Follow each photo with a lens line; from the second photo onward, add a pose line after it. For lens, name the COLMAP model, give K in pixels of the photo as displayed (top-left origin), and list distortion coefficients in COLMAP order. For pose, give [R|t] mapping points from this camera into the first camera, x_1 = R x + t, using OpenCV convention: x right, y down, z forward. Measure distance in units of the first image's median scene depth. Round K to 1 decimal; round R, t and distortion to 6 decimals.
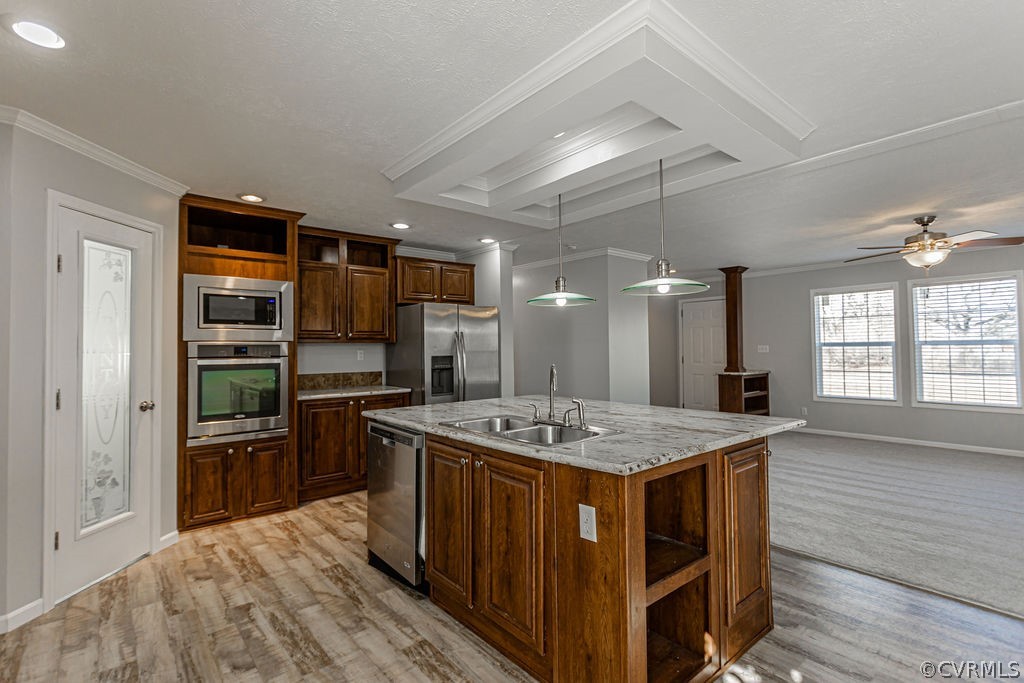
lens RADIAL K [[481.3, 0, 513.0], [0, 481.3, 337.4], [0, 0, 1]] dist [0.002695, 0.000897]
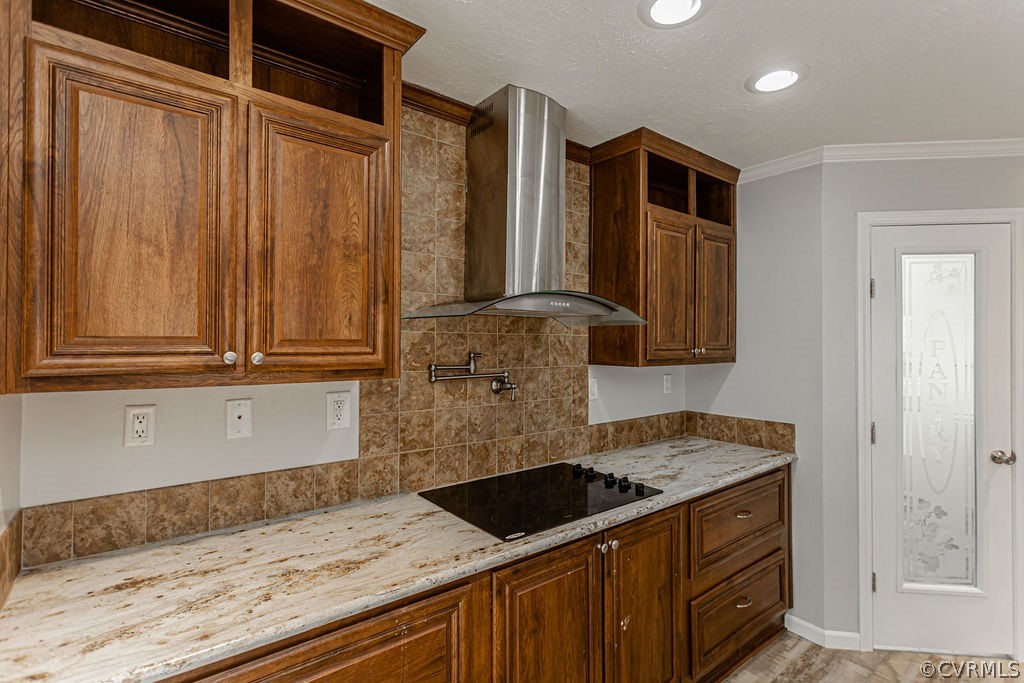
lens RADIAL K [[481.3, 0, 512.3], [0, 481.3, 342.8], [0, 0, 1]] dist [0.002695, 0.000897]
pose [[-0.057193, 0.006063, -0.998345, 0.028896], [0.018197, 0.999822, 0.005029, -0.052745], [0.998197, -0.017879, -0.057293, 0.292553]]
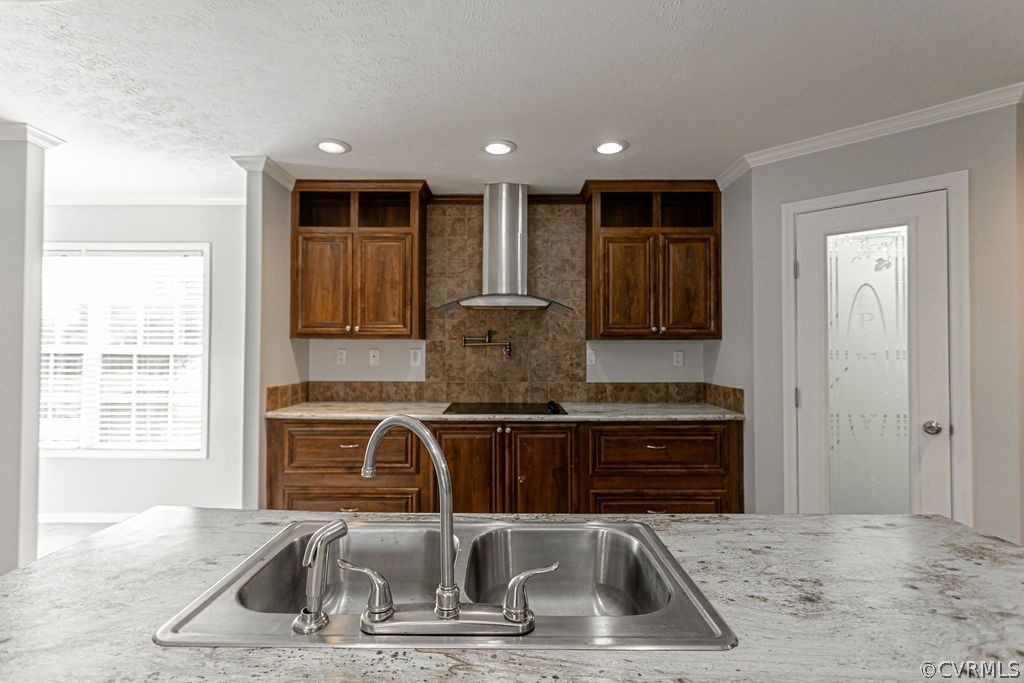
lens RADIAL K [[481.3, 0, 510.7], [0, 481.3, 343.5], [0, 0, 1]] dist [0.002695, 0.000897]
pose [[-0.655276, -0.000318, -0.755389, 0.222482], [0.018355, 0.999698, -0.016344, 0.013446], [0.755167, -0.024575, -0.655072, 1.002944]]
